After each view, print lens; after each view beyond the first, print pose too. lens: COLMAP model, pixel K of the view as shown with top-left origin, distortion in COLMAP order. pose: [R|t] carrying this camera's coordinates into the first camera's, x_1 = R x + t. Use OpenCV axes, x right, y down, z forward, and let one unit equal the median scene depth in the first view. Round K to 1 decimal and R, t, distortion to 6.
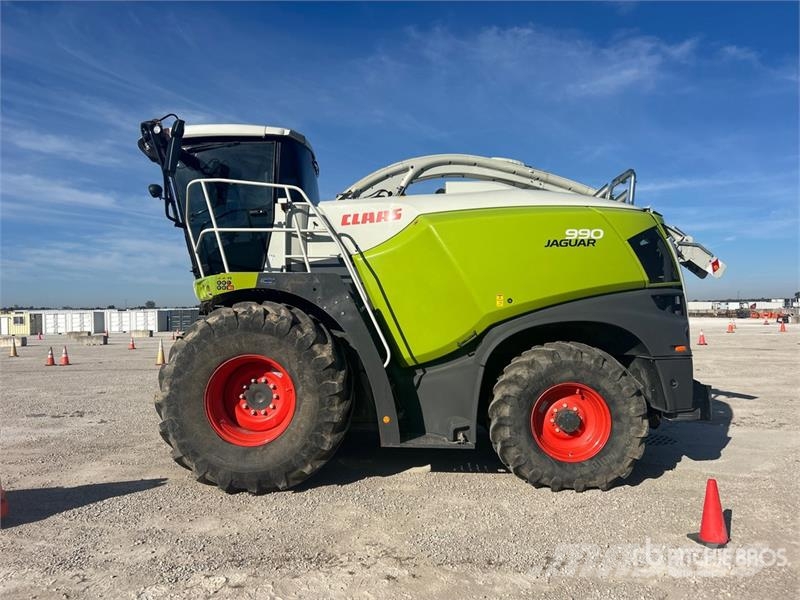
lens RADIAL K [[600.7, 0, 397.1], [0, 600.7, 296.7], [0, 0, 1]] dist [0.113510, -0.238249]
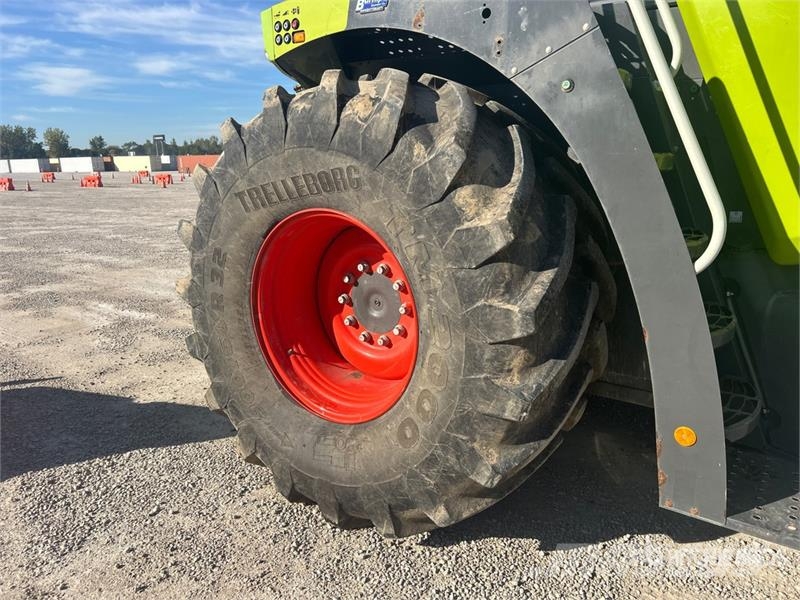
lens RADIAL K [[600.7, 0, 397.1], [0, 600.7, 296.7], [0, 0, 1]] dist [0.113510, -0.238249]
pose [[0.829765, 0.122683, -0.544462, 0.021282], [0.023635, 0.966942, 0.253899, 0.052253], [0.557612, -0.223545, 0.799435, 0.694261]]
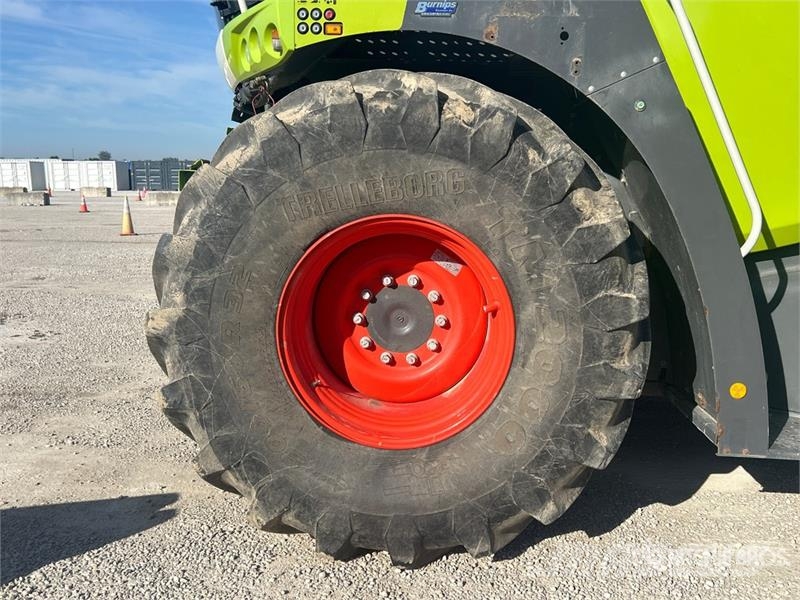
lens RADIAL K [[771.7, 0, 400.0], [0, 771.7, 300.0], [0, 0, 1]] dist [0.164439, -0.443409]
pose [[0.999386, 0.023219, -0.026257, -0.225064], [-0.017963, 0.982548, 0.185139, 0.059298], [0.030097, -0.184553, 0.982362, 0.521660]]
